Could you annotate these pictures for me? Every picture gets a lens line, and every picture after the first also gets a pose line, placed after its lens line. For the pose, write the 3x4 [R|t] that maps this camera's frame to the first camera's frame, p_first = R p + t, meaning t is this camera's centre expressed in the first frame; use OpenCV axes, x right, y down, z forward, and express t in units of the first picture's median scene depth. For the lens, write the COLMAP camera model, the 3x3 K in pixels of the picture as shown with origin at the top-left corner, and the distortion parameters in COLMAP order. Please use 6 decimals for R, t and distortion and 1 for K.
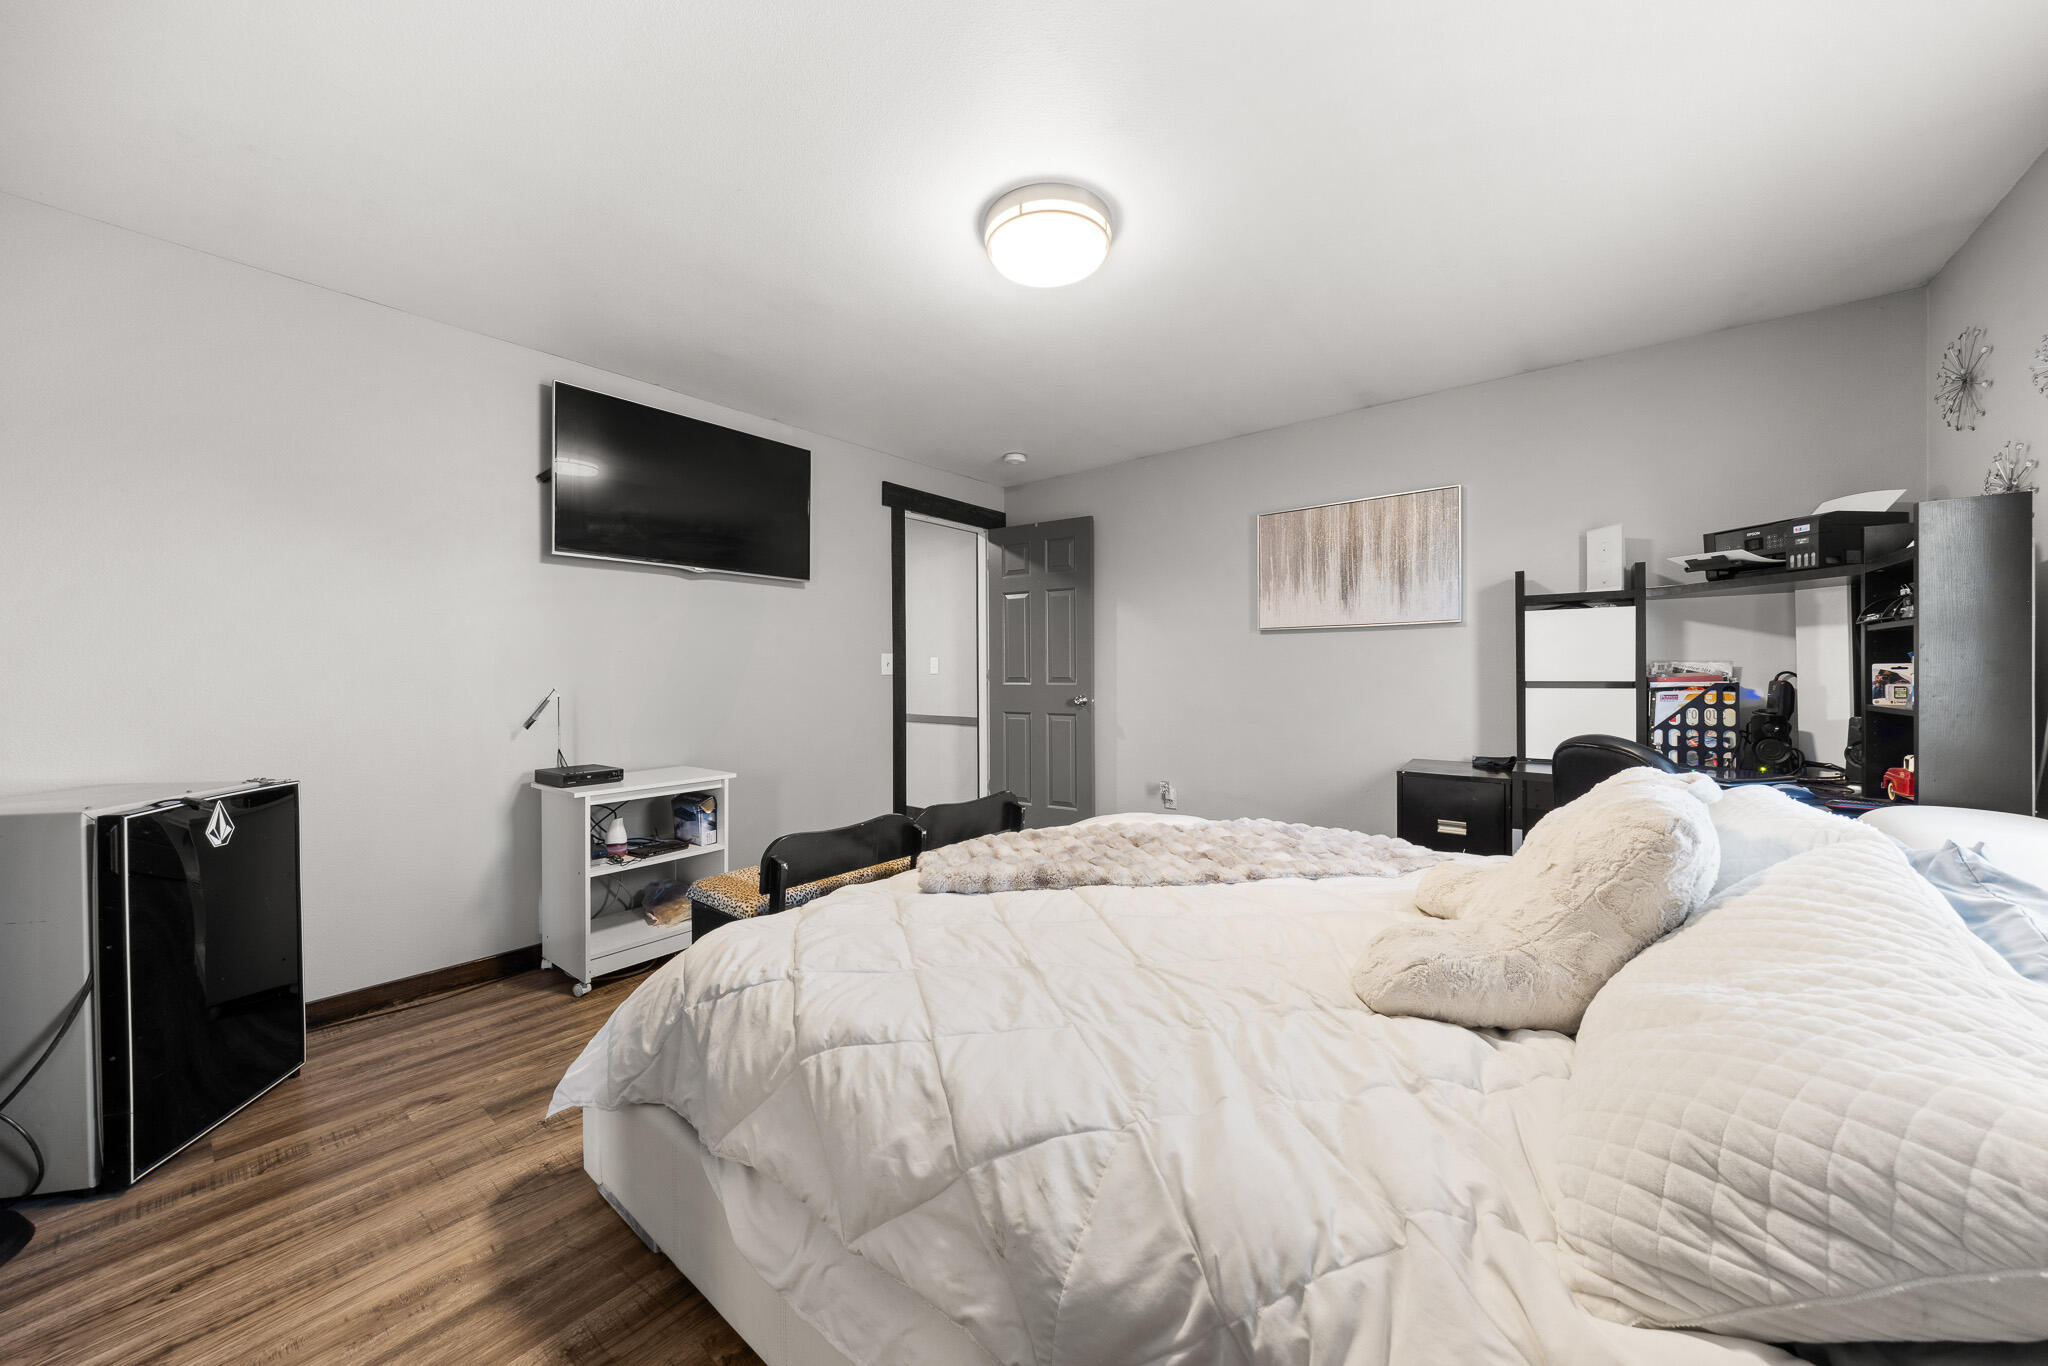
lens RADIAL K [[721.6, 0, 1020.4], [0, 721.6, 689.3], [0, 0, 1]] dist [0.000103, -0.000017]
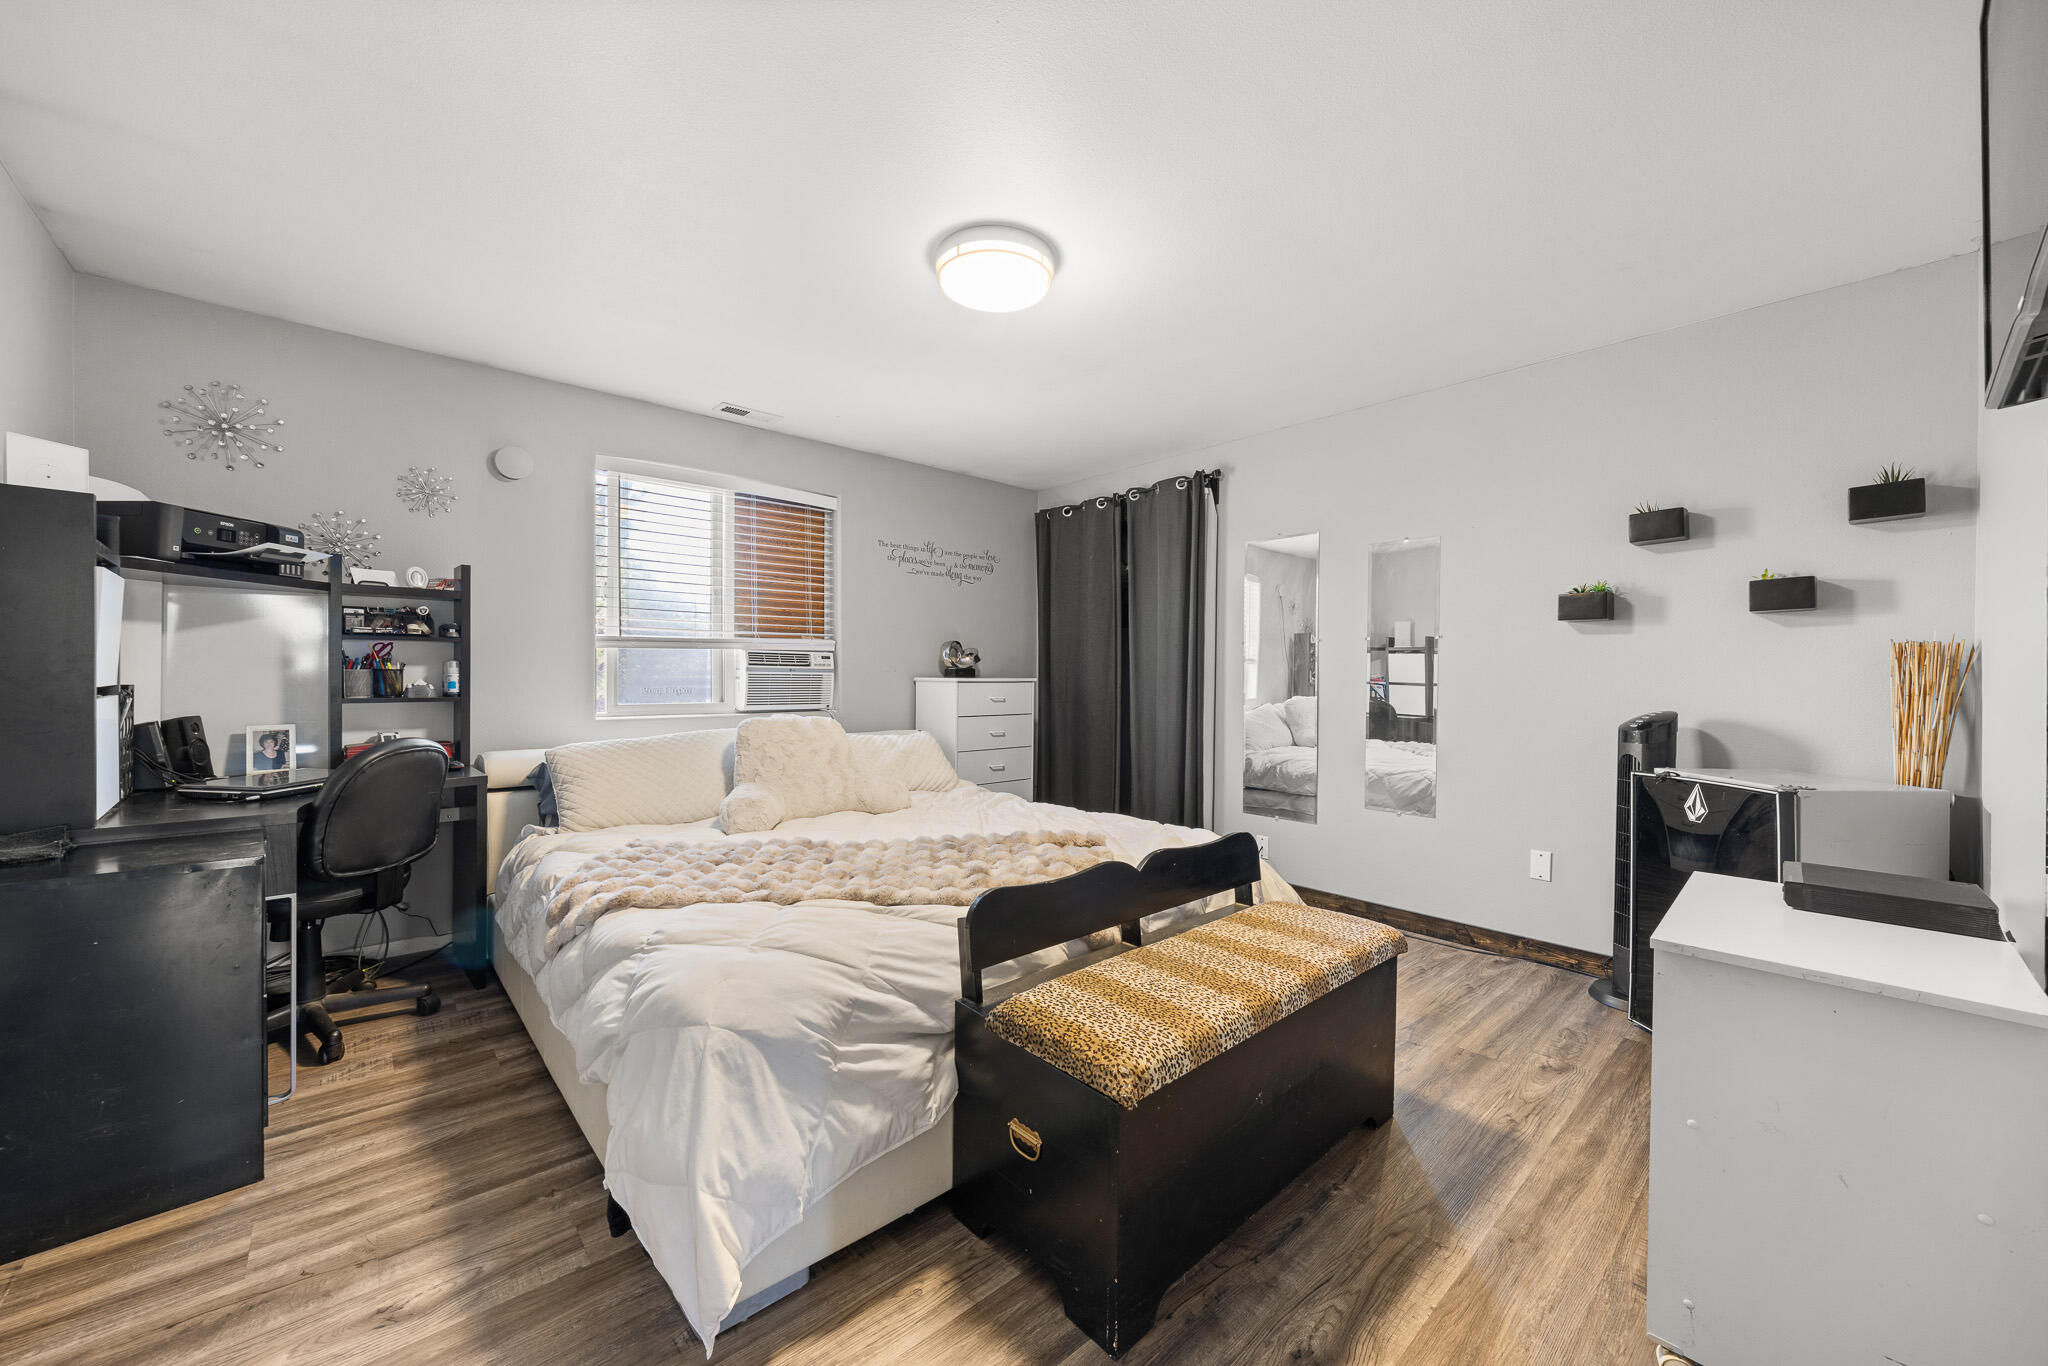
lens RADIAL K [[749.6, 0, 1024.0], [0, 749.6, 683.0], [0, 0, 1]] dist [-0.015751, -0.000062]
pose [[-0.983873, -0.003533, 0.178836, -0.238236], [-0.000615, 0.999866, 0.016368, -0.030907], [-0.178870, 0.015994, -0.983743, 2.402166]]
